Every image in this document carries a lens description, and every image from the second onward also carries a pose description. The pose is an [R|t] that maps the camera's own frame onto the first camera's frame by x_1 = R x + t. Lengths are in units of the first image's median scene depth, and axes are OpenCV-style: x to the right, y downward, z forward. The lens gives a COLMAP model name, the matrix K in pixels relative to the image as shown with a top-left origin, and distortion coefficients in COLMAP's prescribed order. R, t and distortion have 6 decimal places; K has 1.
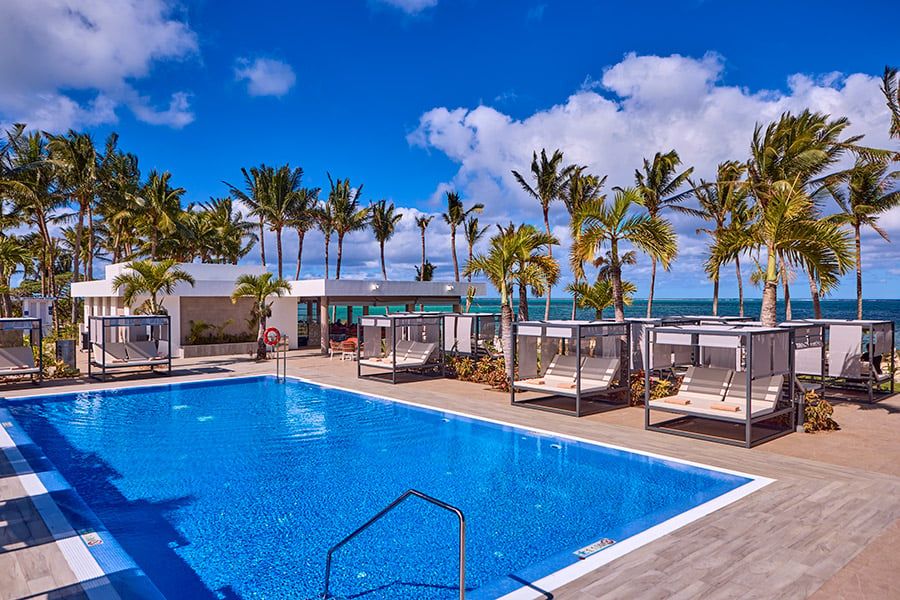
lens RADIAL K [[612.8, 0, 450.0], [0, 612.8, 300.2], [0, 0, 1]] dist [-0.011633, -0.002502]
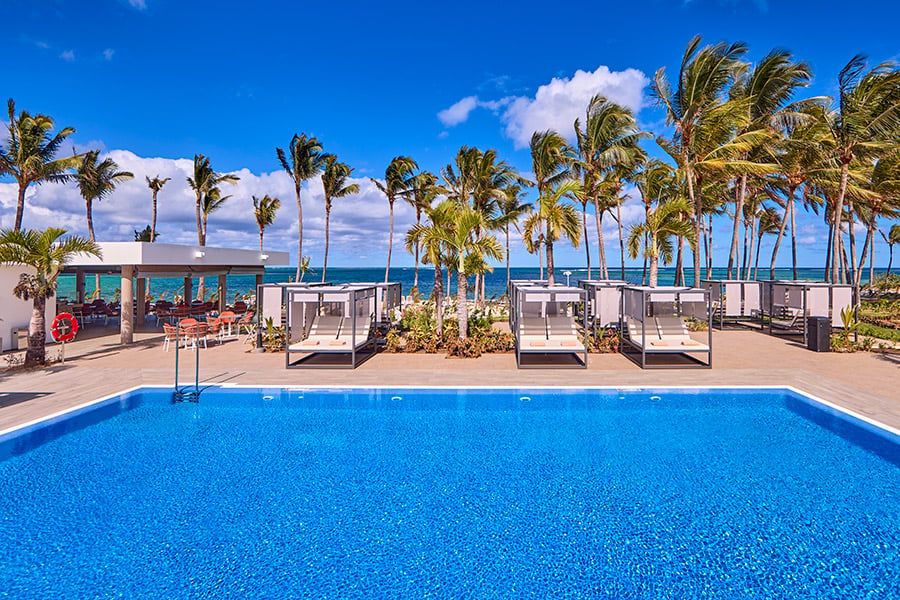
lens RADIAL K [[427.6, 0, 455.6], [0, 427.6, 270.4], [0, 0, 1]] dist [0.006021, 0.001041]
pose [[0.668777, -0.007085, 0.743429, -0.216206], [0.003654, 0.999974, 0.006242, -0.001134], [-0.743454, -0.001458, 0.668786, 0.245806]]
